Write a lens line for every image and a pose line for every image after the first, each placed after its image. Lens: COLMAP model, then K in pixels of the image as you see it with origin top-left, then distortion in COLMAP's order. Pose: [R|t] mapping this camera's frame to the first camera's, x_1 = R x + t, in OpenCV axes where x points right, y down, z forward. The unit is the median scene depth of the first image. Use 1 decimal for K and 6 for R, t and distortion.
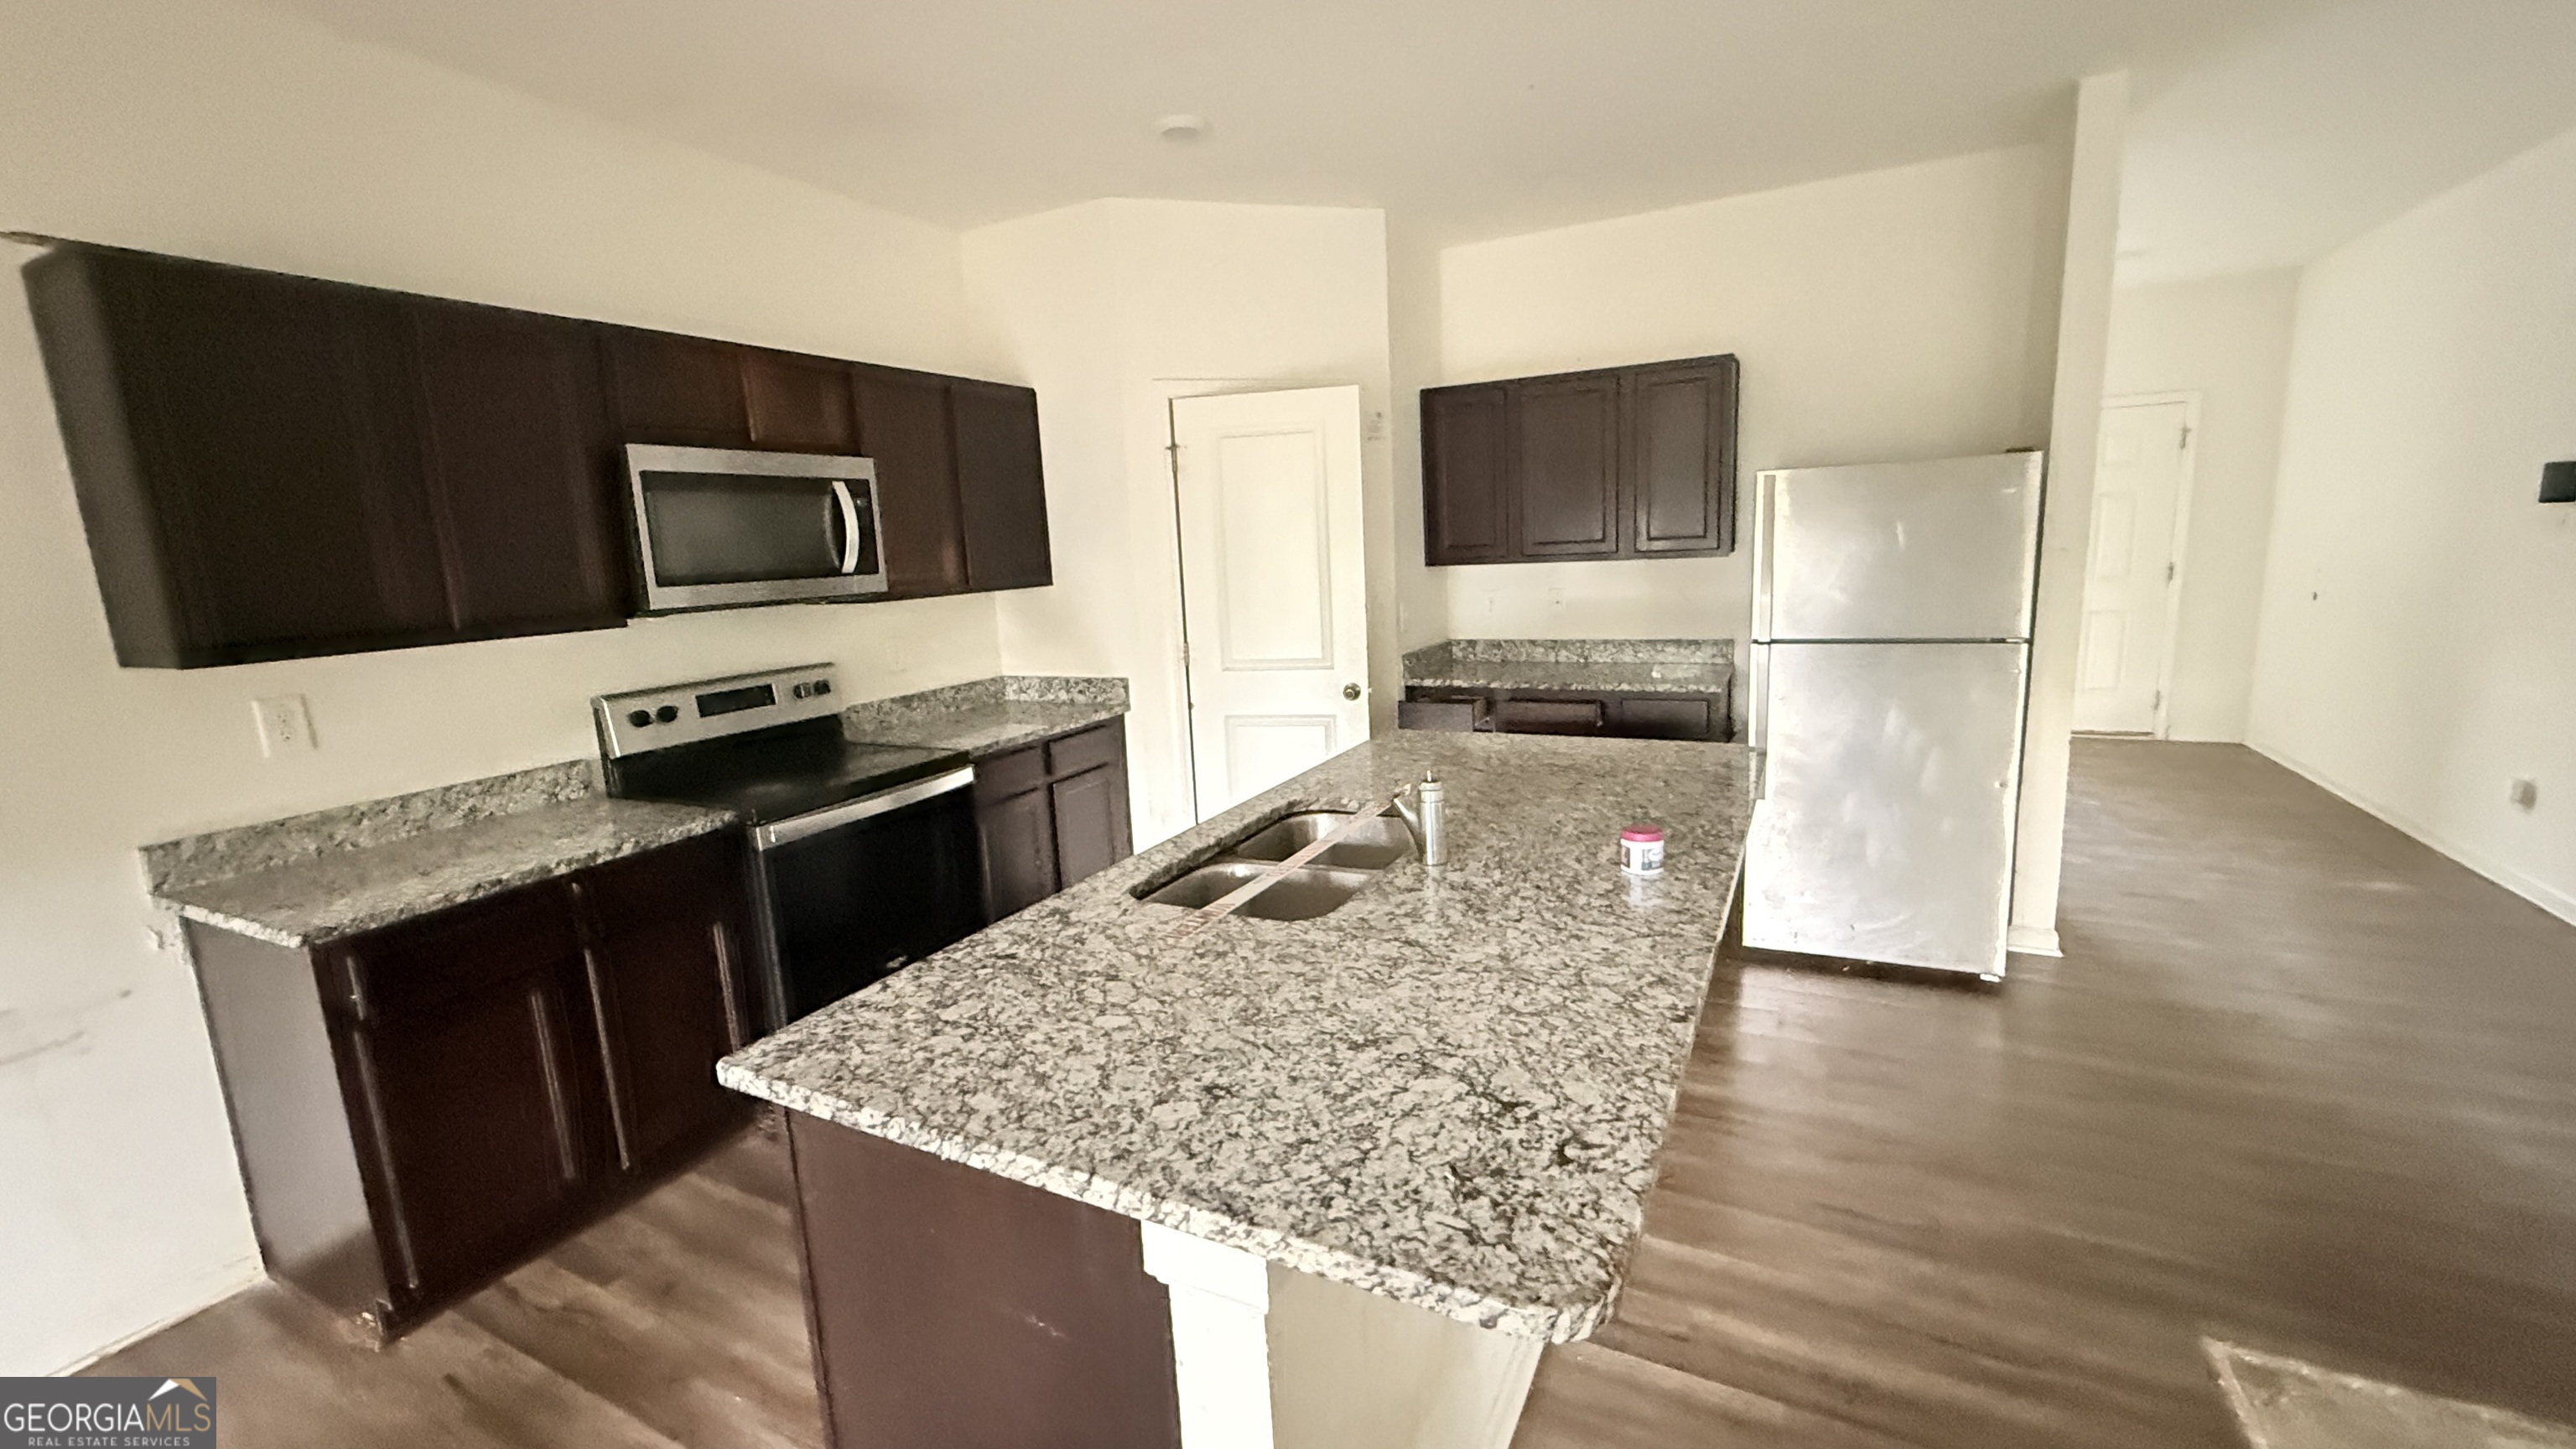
lens RADIAL K [[1025.7, 0, 1288.0], [0, 1025.7, 724.5], [0, 0, 1]] dist [0.000262, 0.000012]
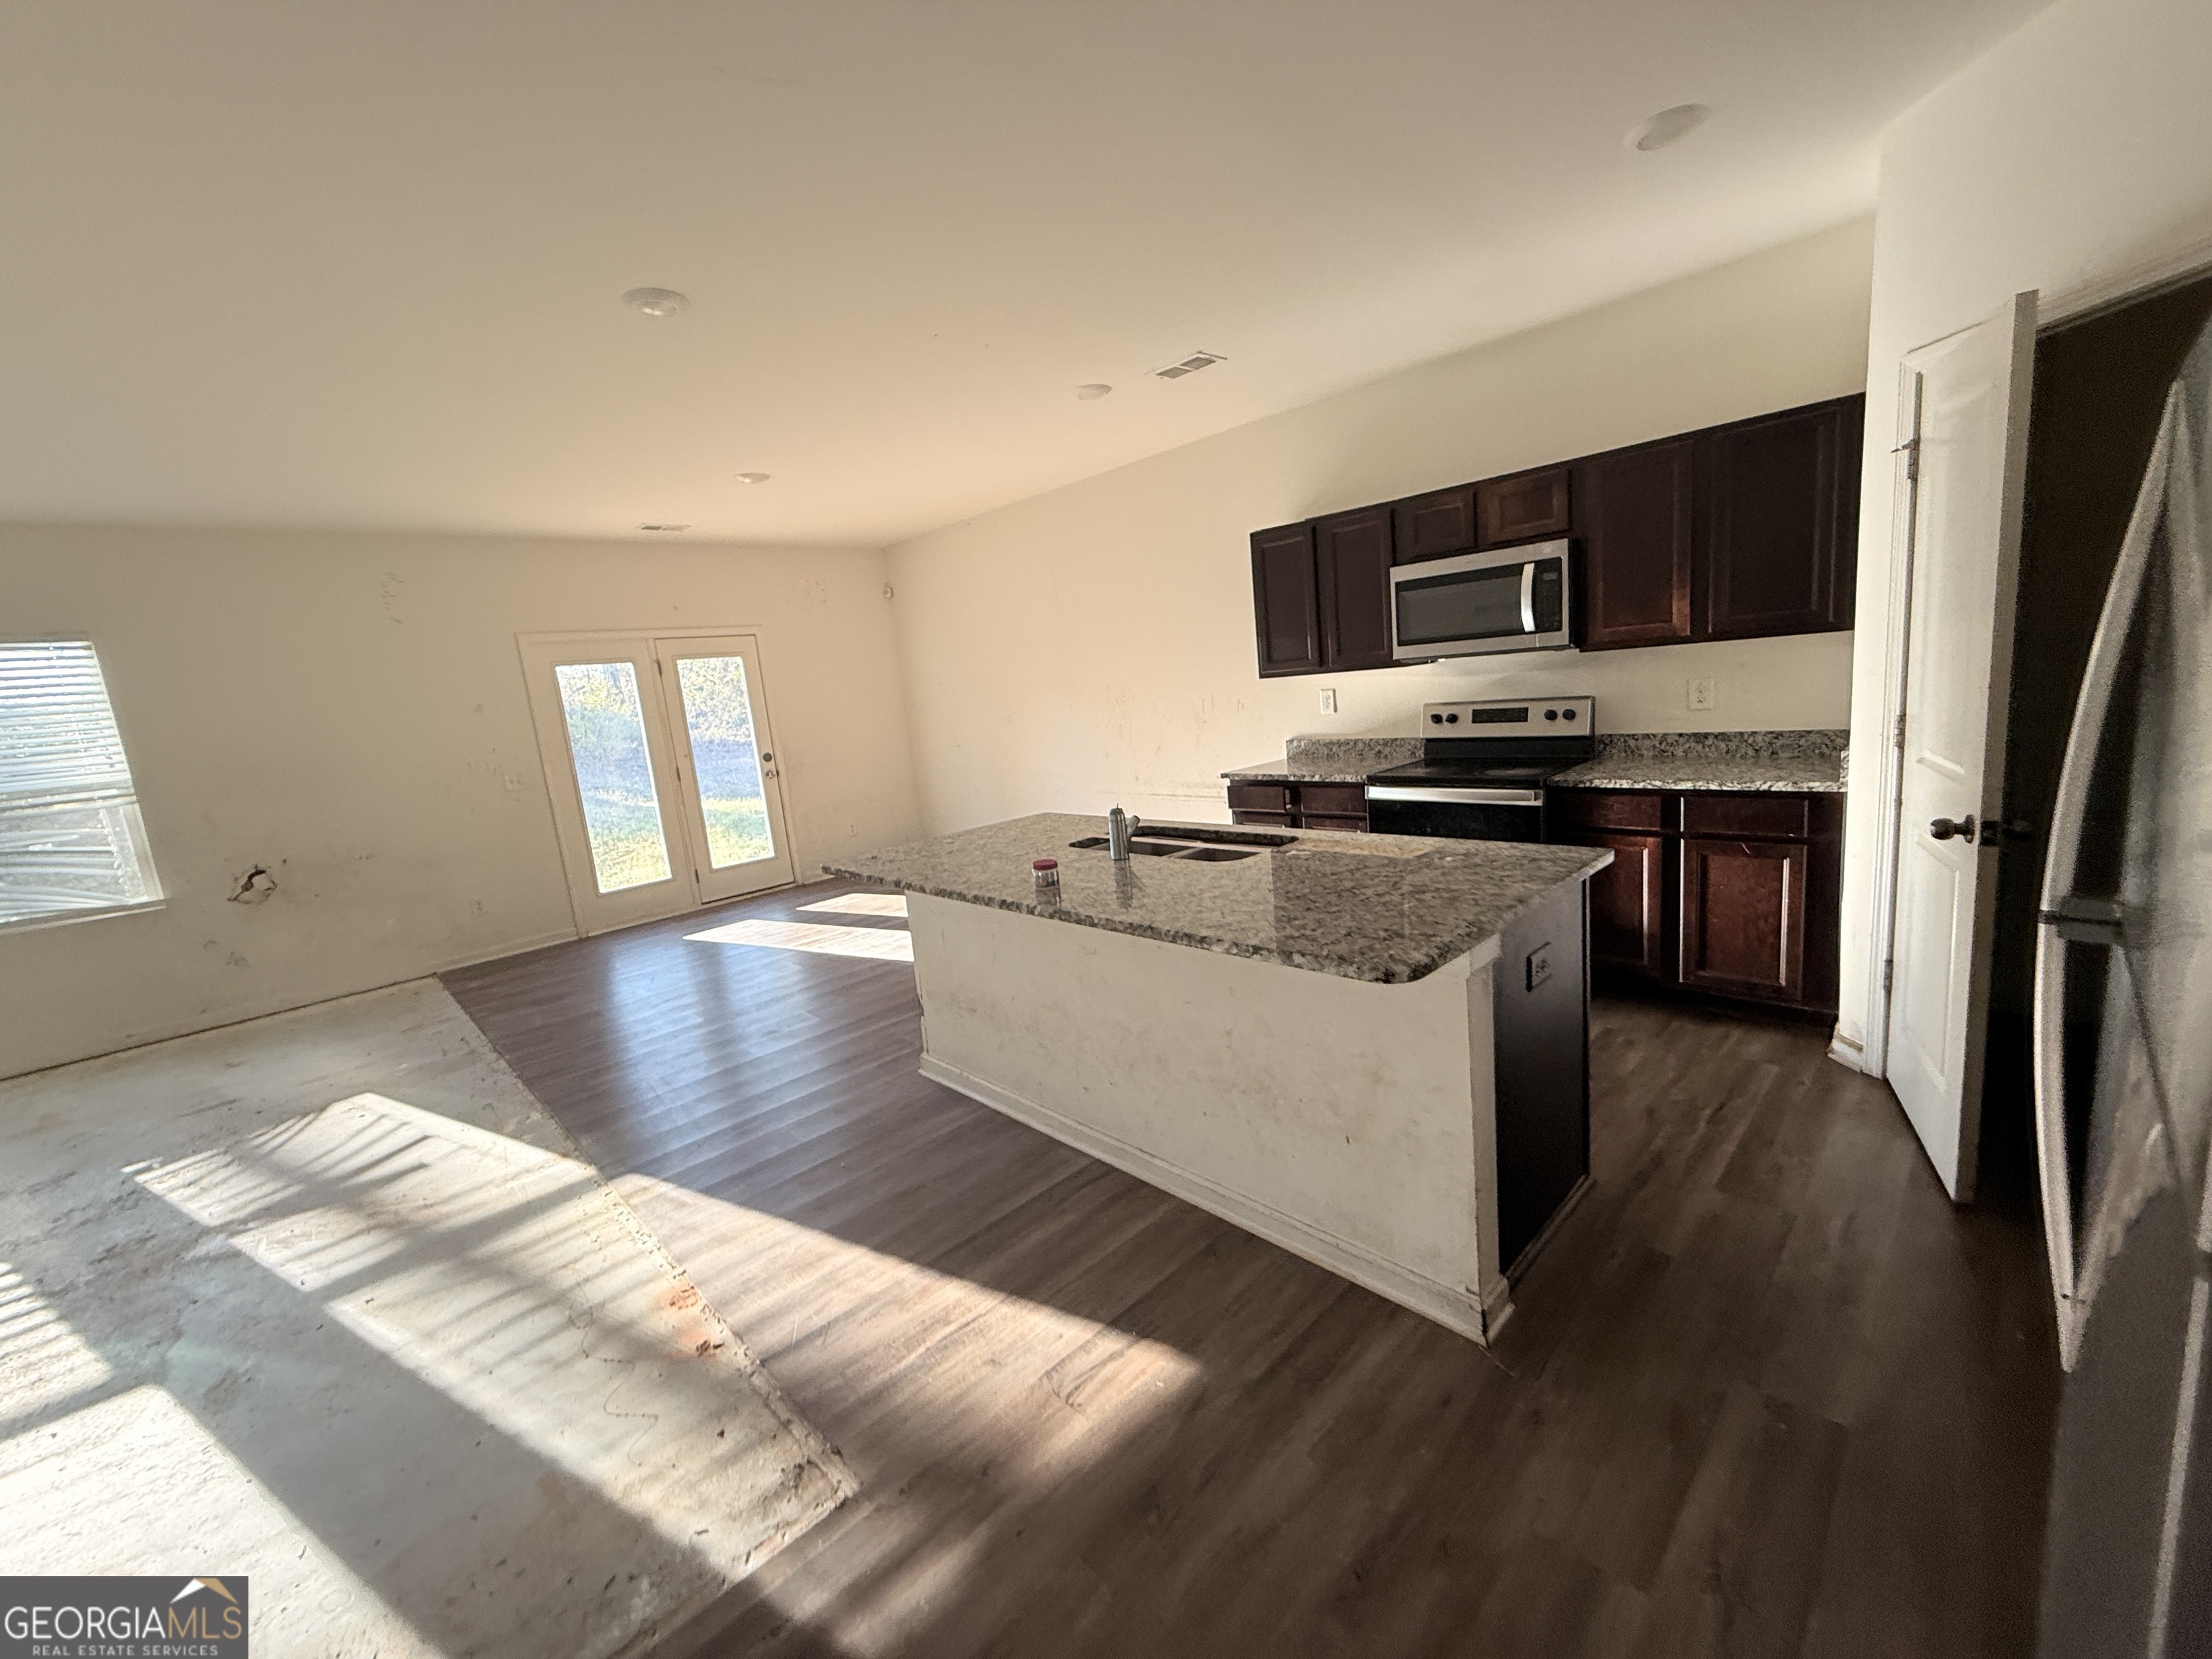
lens RADIAL K [[888.8, 0, 1106.0], [0, 888.8, 829.5], [0, 0, 1]] dist [-0.001281, -0.000330]
pose [[-0.315314, 0.240774, -0.917935, 0.920717], [-0.056737, 0.960765, 0.271498, -0.191588], [0.947290, 0.137688, -0.289282, 0.878988]]
